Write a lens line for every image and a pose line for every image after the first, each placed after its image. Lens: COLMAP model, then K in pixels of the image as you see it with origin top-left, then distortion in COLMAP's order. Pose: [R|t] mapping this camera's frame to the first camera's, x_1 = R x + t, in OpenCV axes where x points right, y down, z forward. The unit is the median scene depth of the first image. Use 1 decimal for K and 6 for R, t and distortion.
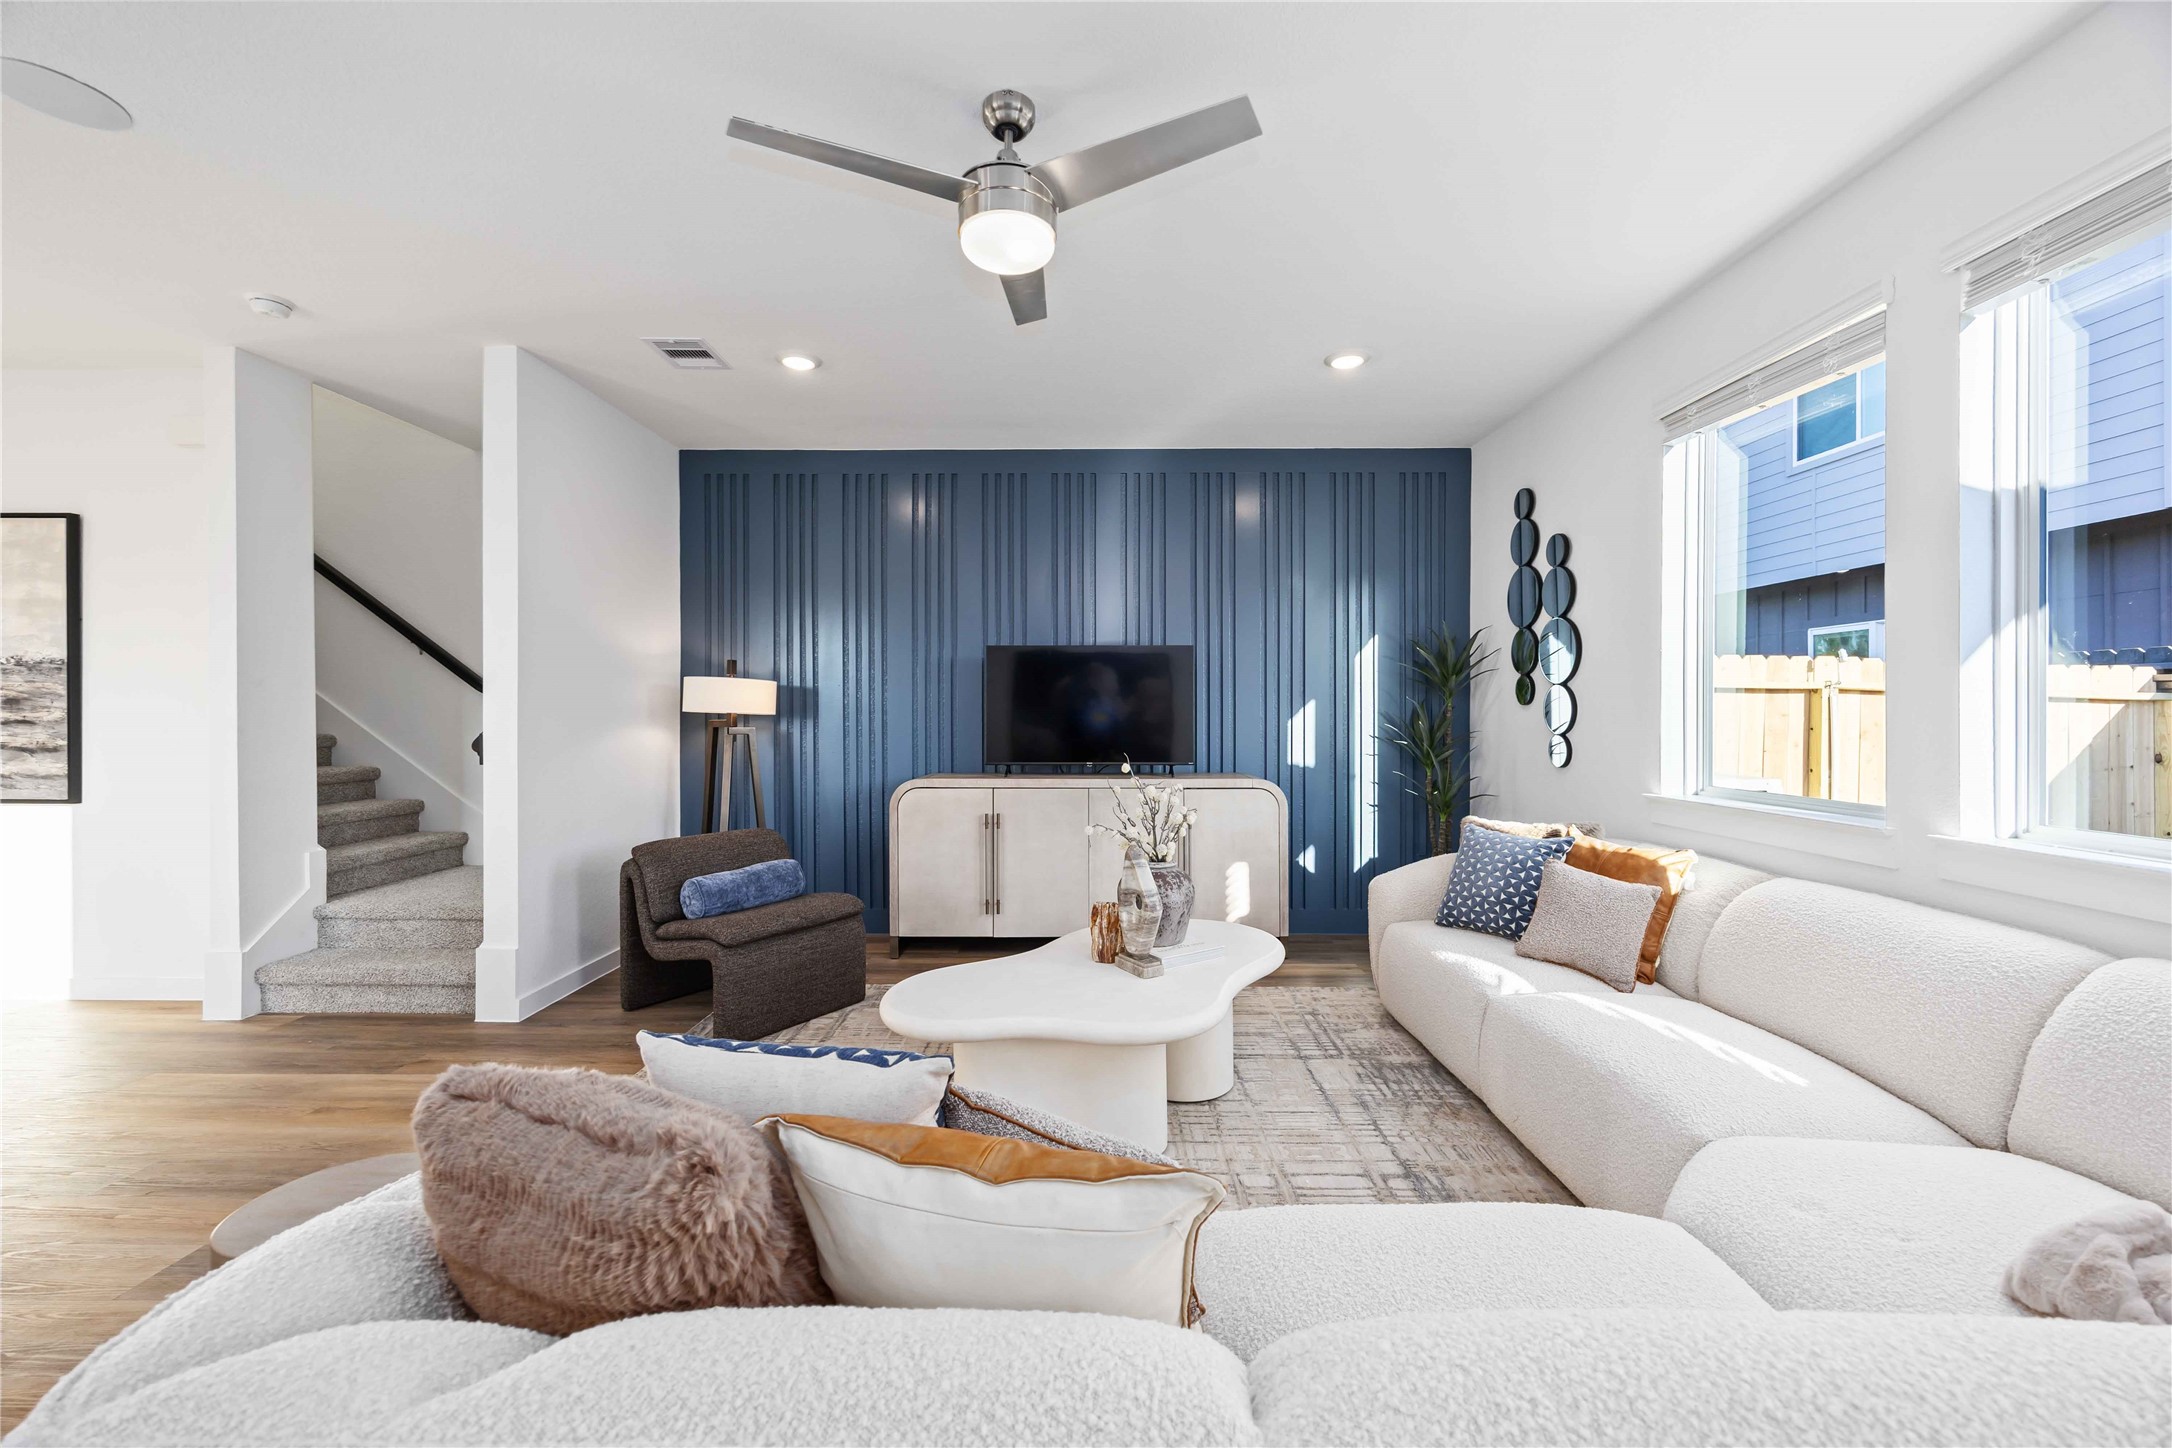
lens RADIAL K [[826.8, 0, 1078.1], [0, 826.8, 712.7], [0, 0, 1]] dist [0.001208, 0.000140]
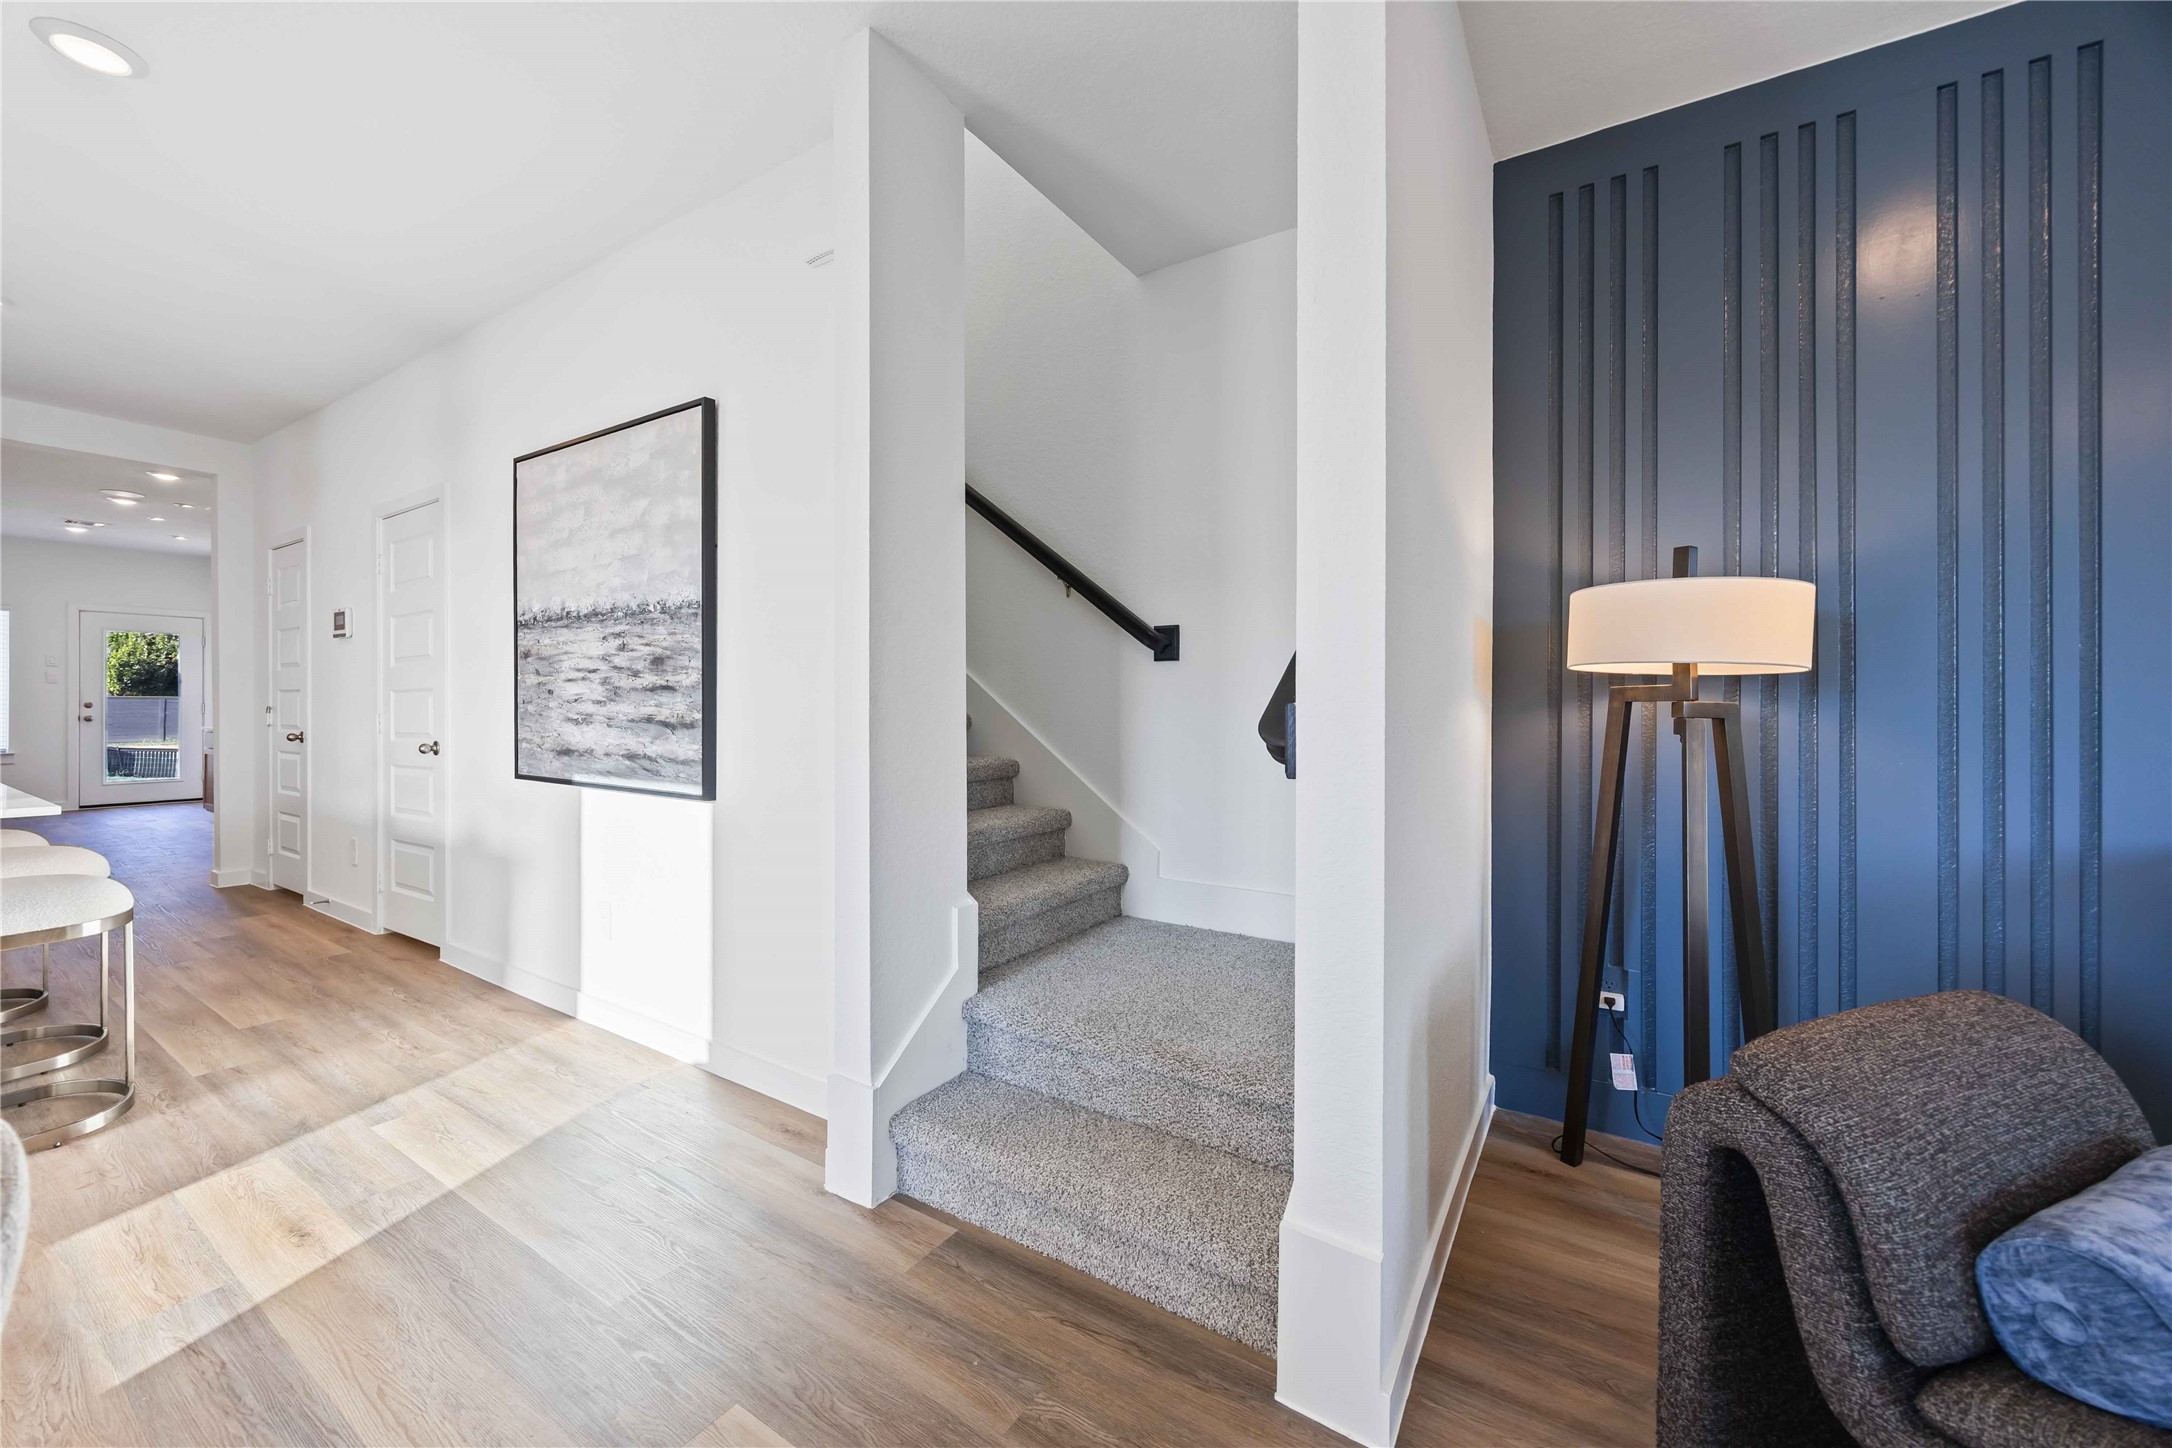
lens RADIAL K [[826.8, 0, 1080.6], [0, 826.8, 709.4], [0, 0, 1]] dist [0.001208, 0.000140]
pose [[0.850703, 0.006823, -0.525603, -0.558154], [-0.004648, 0.999974, 0.005458, 0.025021], [0.525626, -0.002200, 0.850713, 0.558679]]
